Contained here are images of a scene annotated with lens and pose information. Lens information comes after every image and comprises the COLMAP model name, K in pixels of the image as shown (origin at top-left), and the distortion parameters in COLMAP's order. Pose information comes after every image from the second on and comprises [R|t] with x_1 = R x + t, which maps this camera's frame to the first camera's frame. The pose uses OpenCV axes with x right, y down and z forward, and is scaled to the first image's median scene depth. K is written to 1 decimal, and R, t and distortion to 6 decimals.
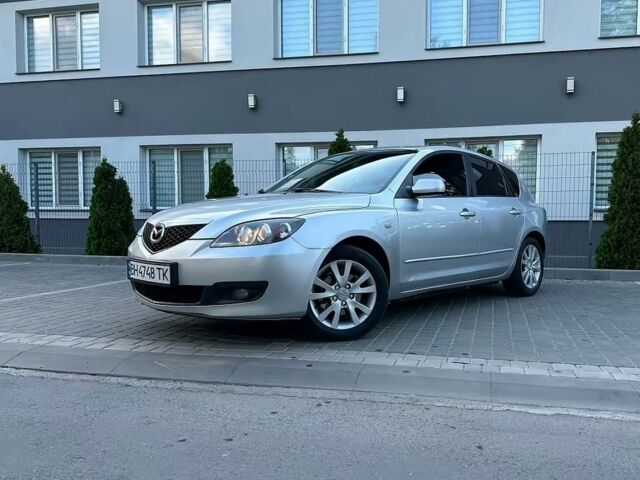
lens RADIAL K [[522.6, 0, 320.0], [0, 522.6, 240.0], [0, 0, 1]] dist [0.013514, -0.003000]
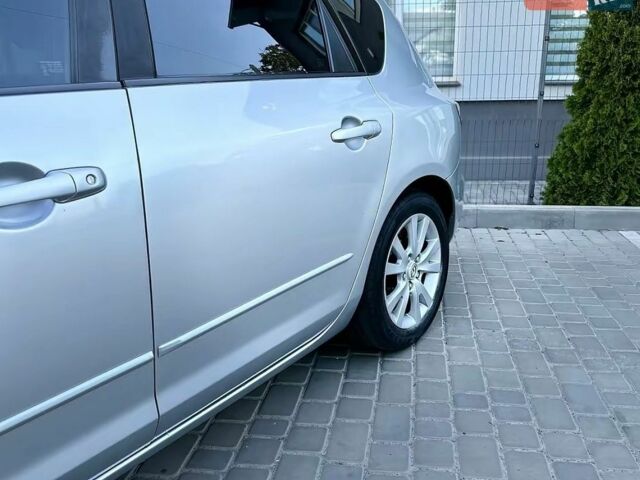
lens RADIAL K [[555.0, 0, 319.5], [0, 555.0, 220.6], [0, 0, 1]] dist [0.008108, -0.001412]
pose [[0.988974, -0.041935, 0.142025, 0.255902], [0.011458, 0.977861, 0.208943, -0.057993], [-0.147643, -0.205012, 0.967560, 0.579960]]
